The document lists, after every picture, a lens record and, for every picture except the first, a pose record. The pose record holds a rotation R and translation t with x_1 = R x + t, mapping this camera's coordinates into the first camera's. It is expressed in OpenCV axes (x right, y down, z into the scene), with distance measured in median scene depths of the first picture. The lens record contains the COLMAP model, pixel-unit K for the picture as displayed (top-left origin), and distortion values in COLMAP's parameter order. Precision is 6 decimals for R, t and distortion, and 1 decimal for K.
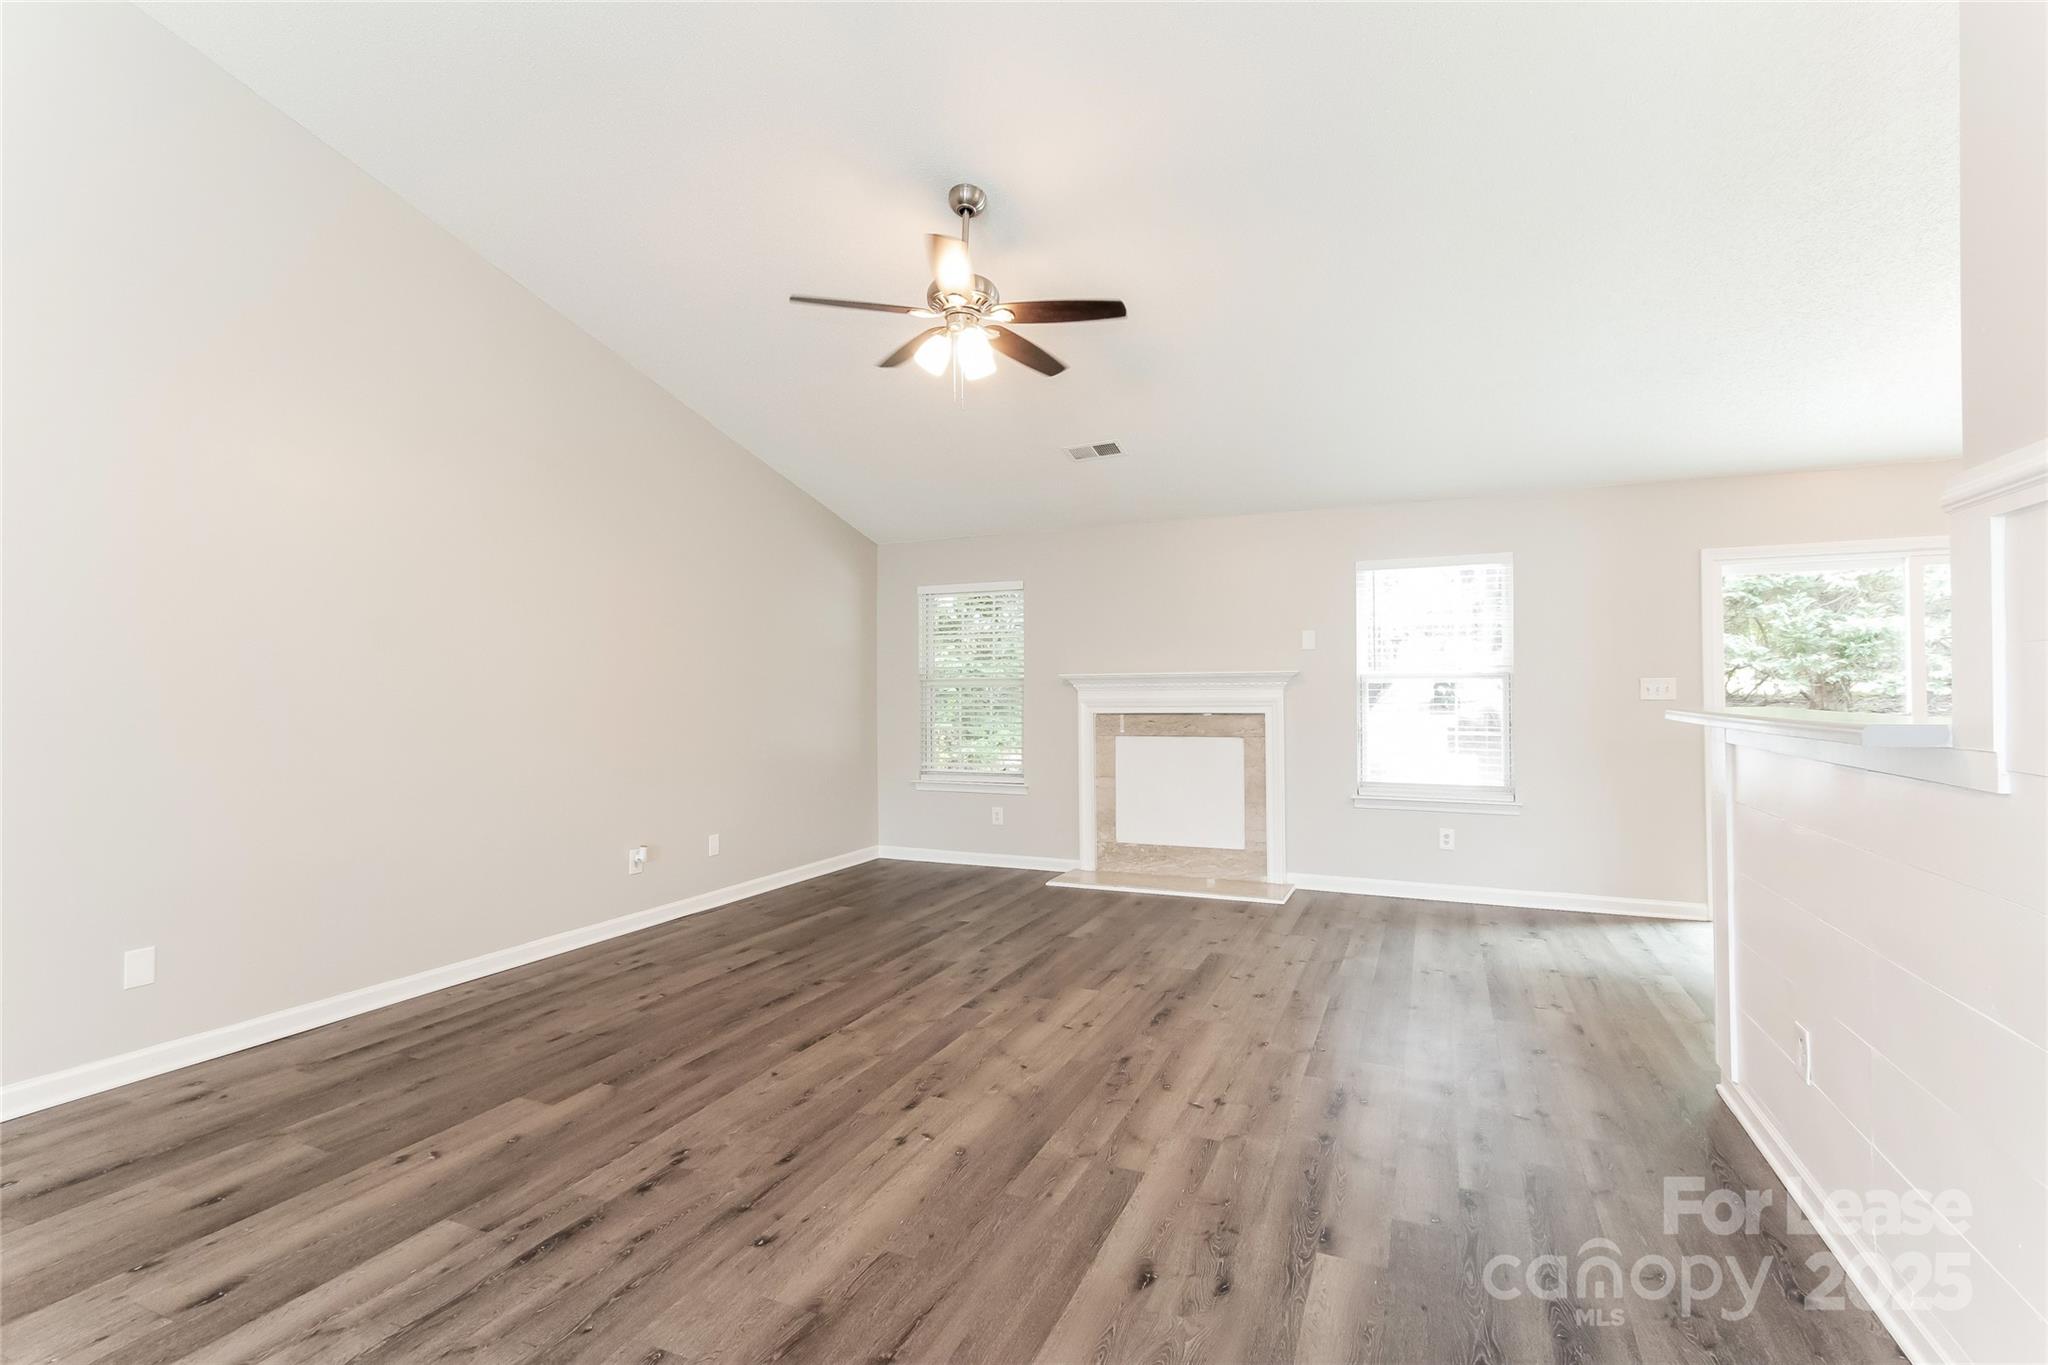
lens RADIAL K [[954.3, 0, 1019.4], [0, 954.3, 681.4], [0, 0, 1]] dist [-0.000140, 0.000149]
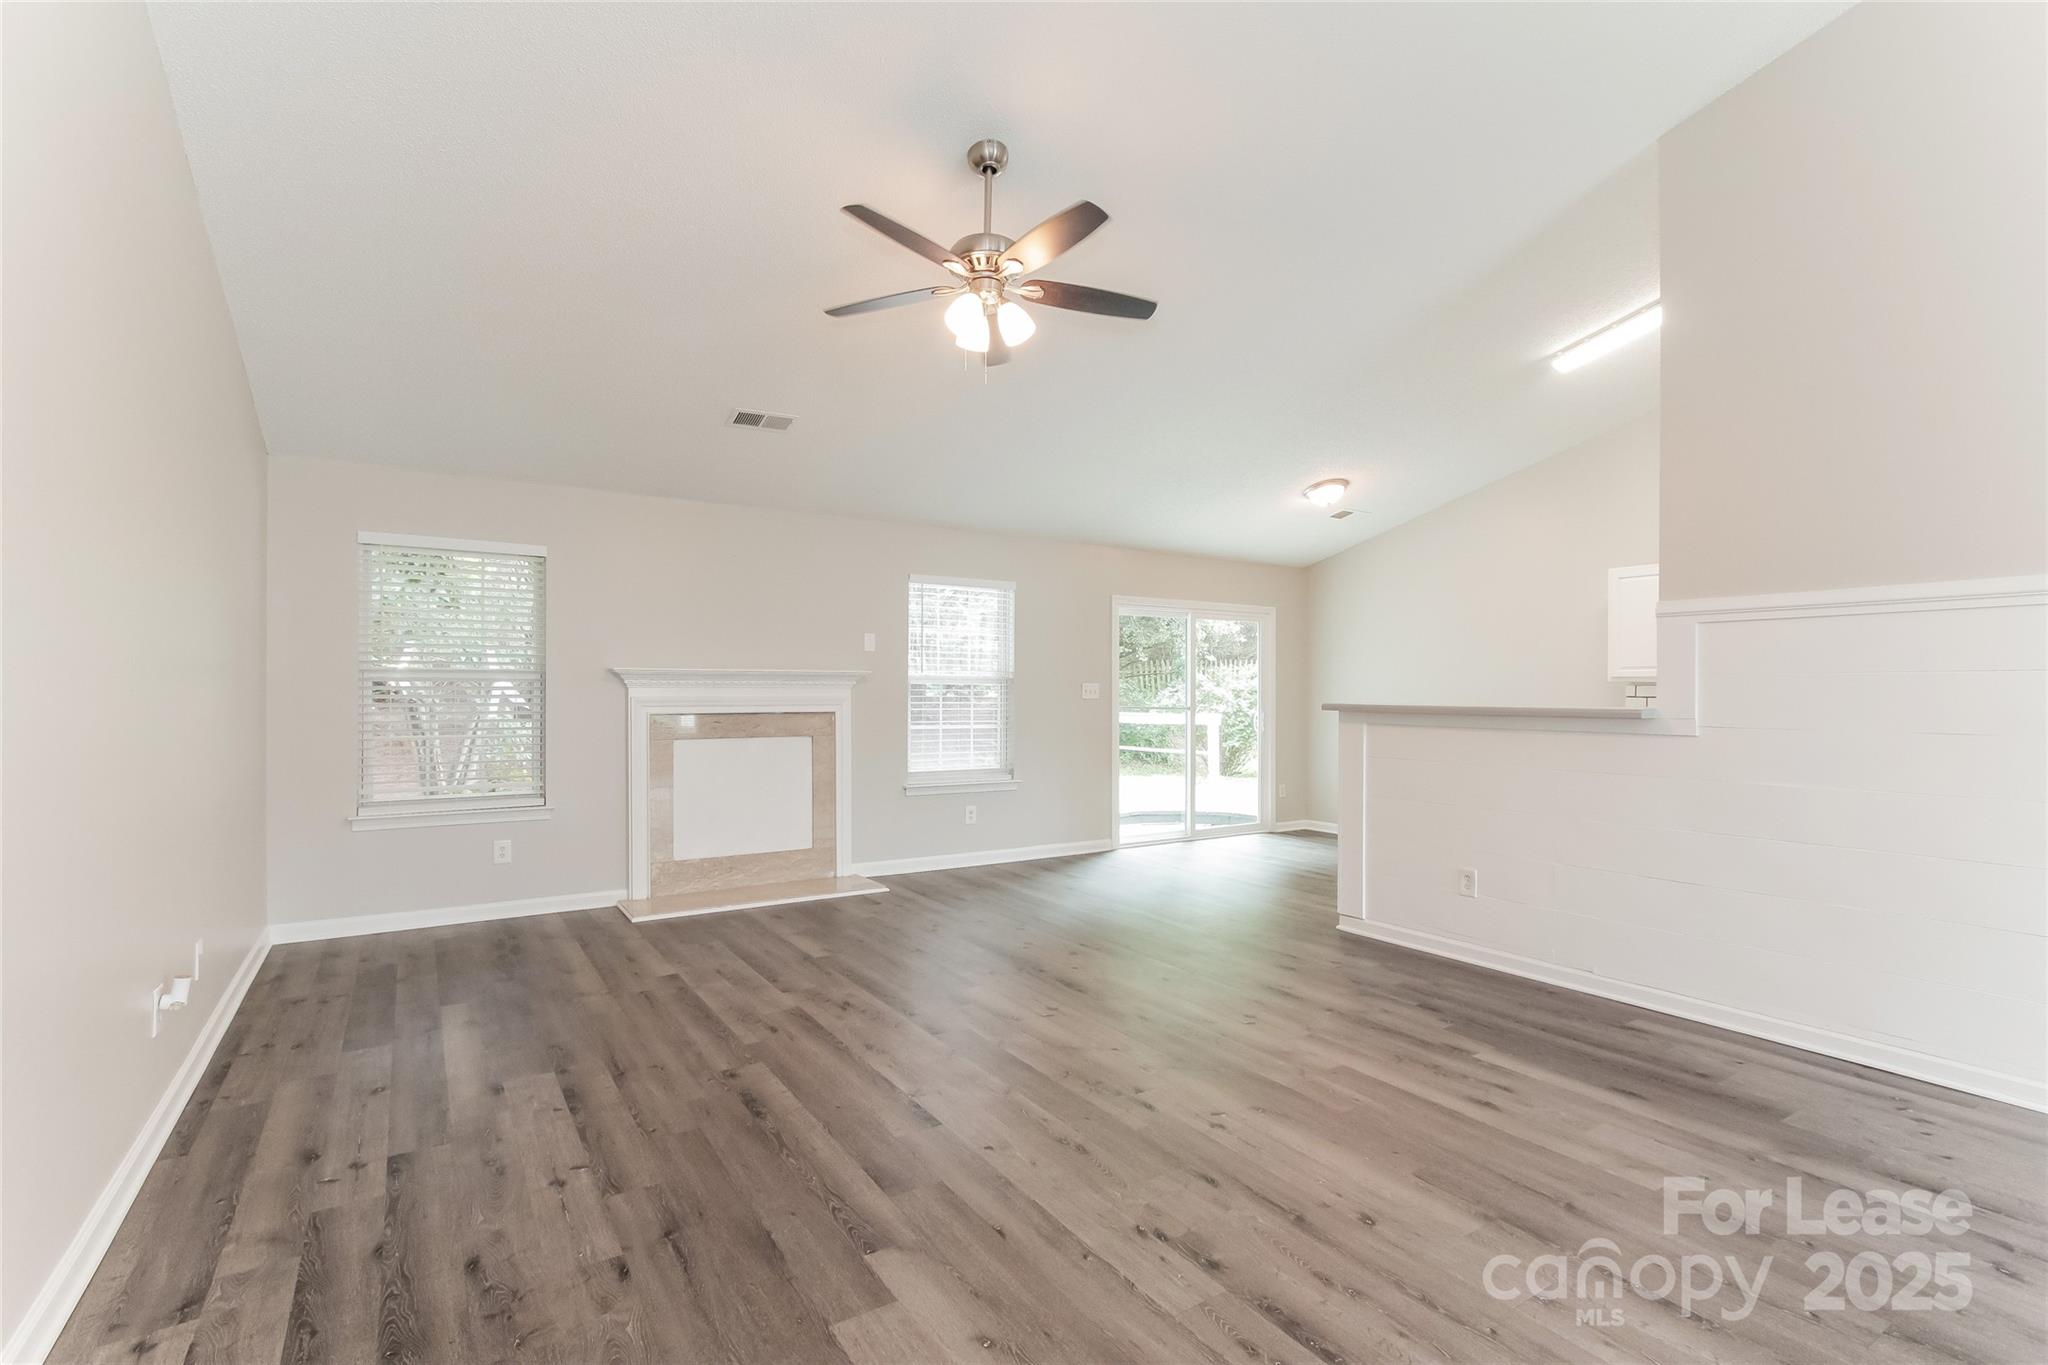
lens RADIAL K [[946.0, 0, 1030.6], [0, 946.0, 692.6], [0, 0, 1]] dist [0.001900, 0.000582]
pose [[0.546023, 0.006608, 0.837744, -0.661757], [-0.016052, 0.999868, 0.002576, 0.009316], [-0.837616, -0.014854, 0.546057, 0.374787]]
